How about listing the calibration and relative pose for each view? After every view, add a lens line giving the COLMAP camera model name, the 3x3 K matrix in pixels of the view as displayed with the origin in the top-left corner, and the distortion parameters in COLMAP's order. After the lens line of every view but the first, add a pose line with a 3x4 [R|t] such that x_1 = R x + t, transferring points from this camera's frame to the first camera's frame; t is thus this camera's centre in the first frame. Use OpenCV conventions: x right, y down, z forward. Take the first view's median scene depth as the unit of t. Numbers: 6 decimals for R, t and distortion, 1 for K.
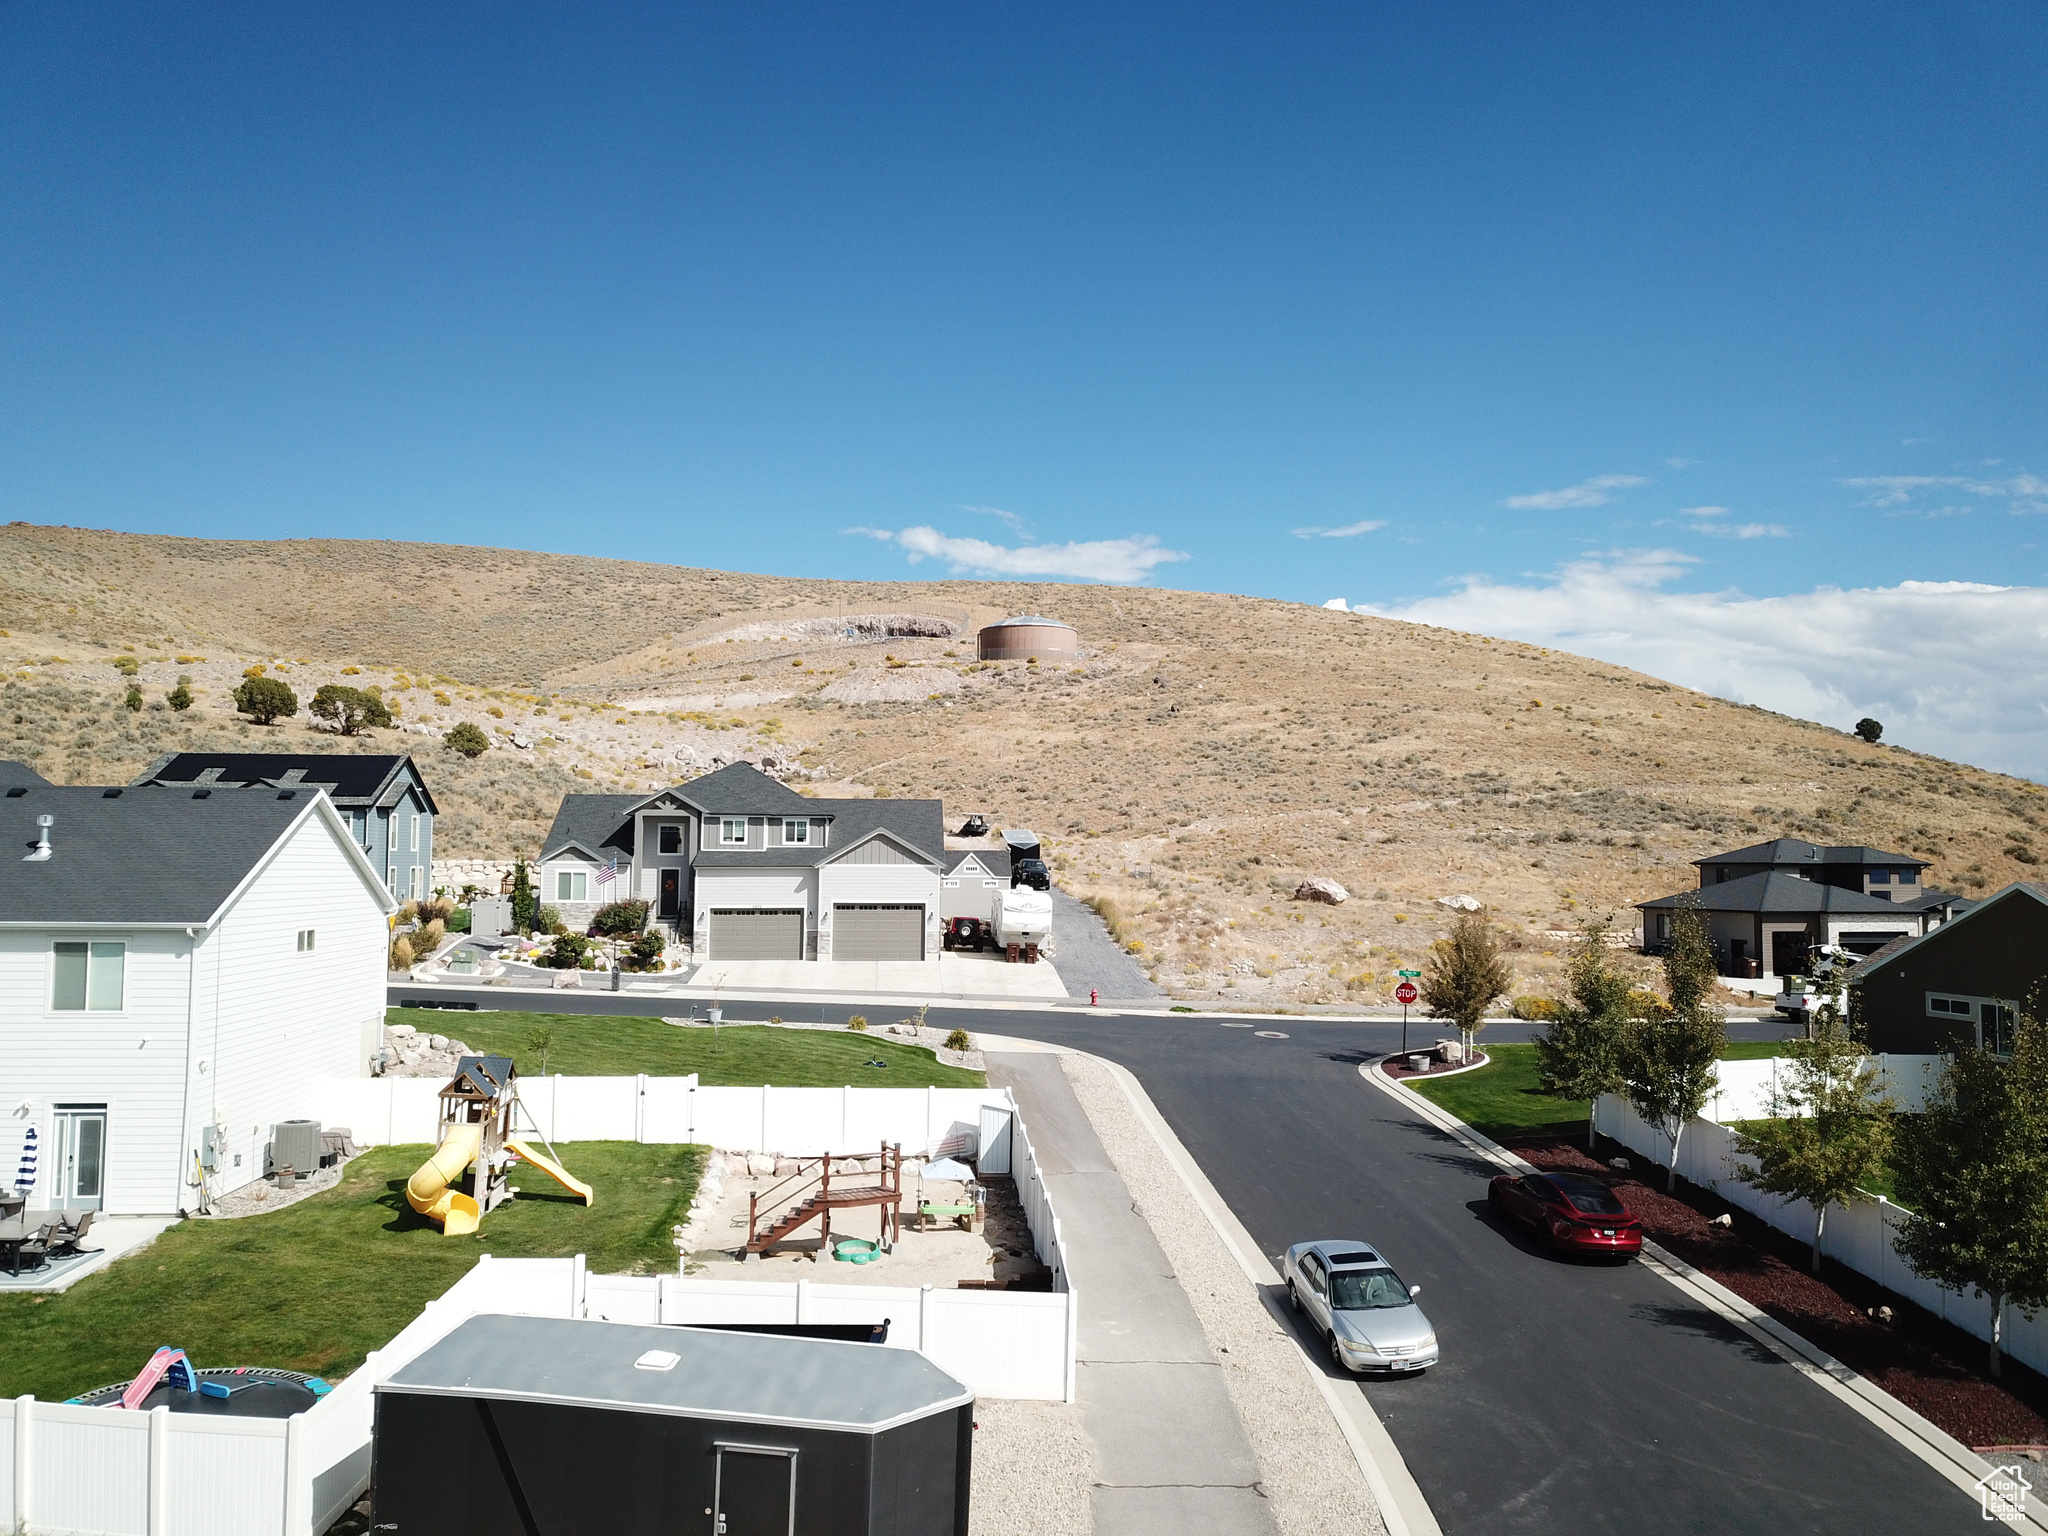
lens RADIAL K [[1564.0, 0, 1021.1], [0, 1564.0, 770.2], [0, 0, 1]] dist [0.007386, -0.011279]
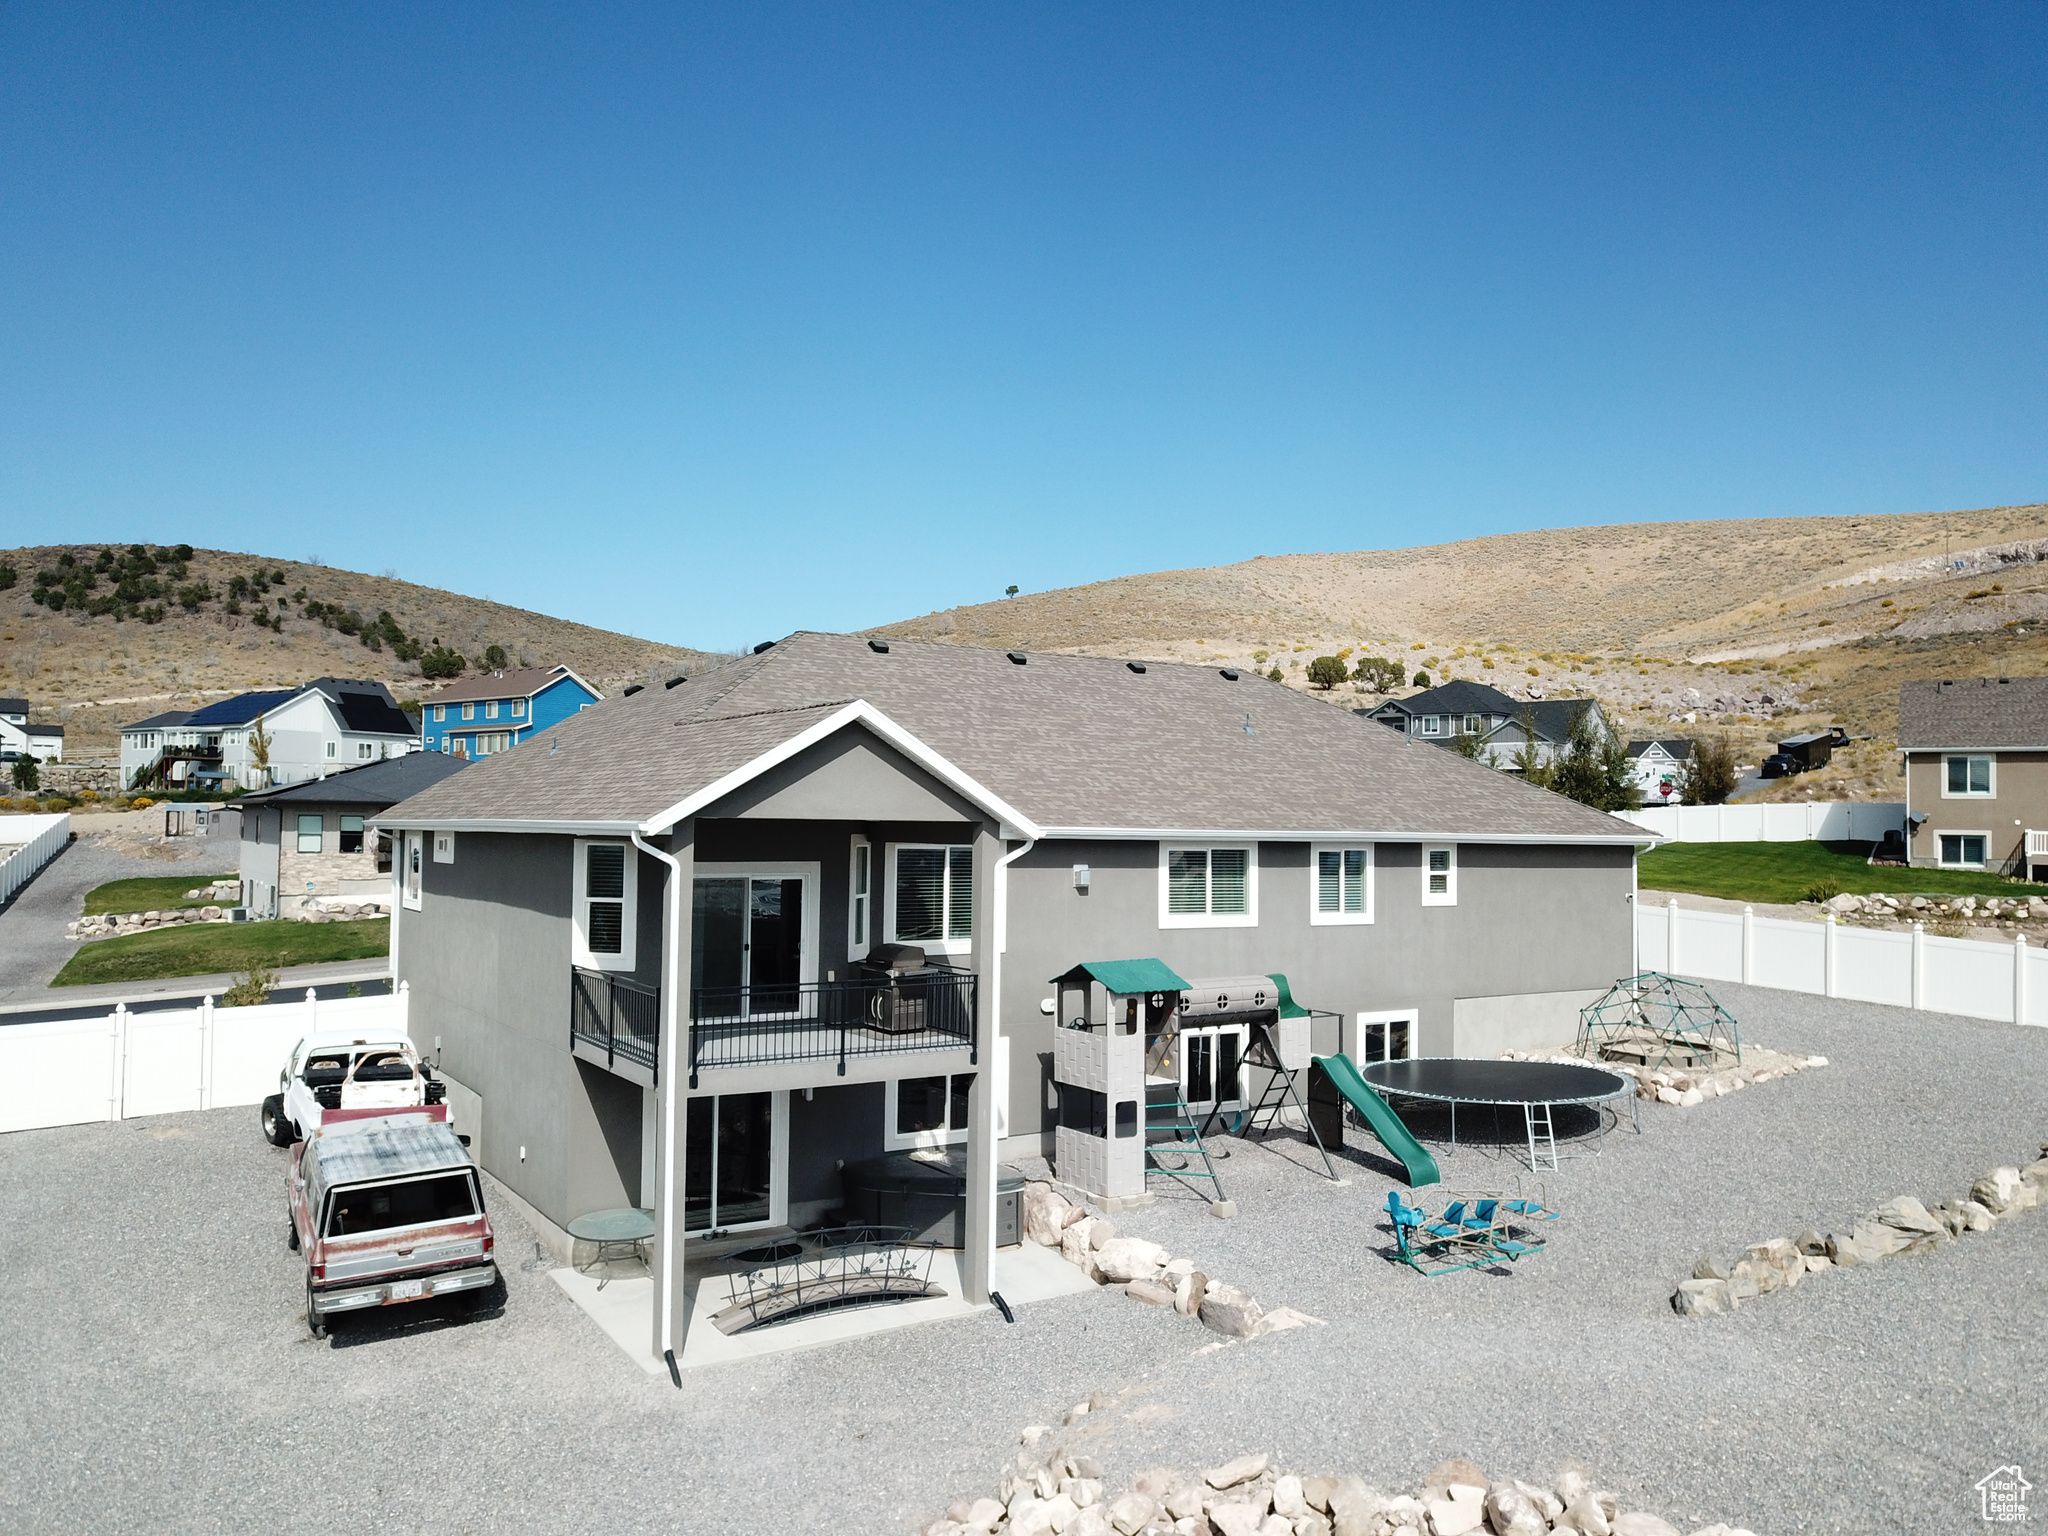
lens RADIAL K [[1564.0, 0, 1027.0], [0, 1564.0, 768.0], [0, 0, 1]] dist [0.007386, -0.011279]
pose [[0.718781, -0.029058, -0.694629, 0.122458], [0.037595, 0.999289, -0.002901, 0.014673], [0.694219, -0.024030, 0.719363, -0.075355]]
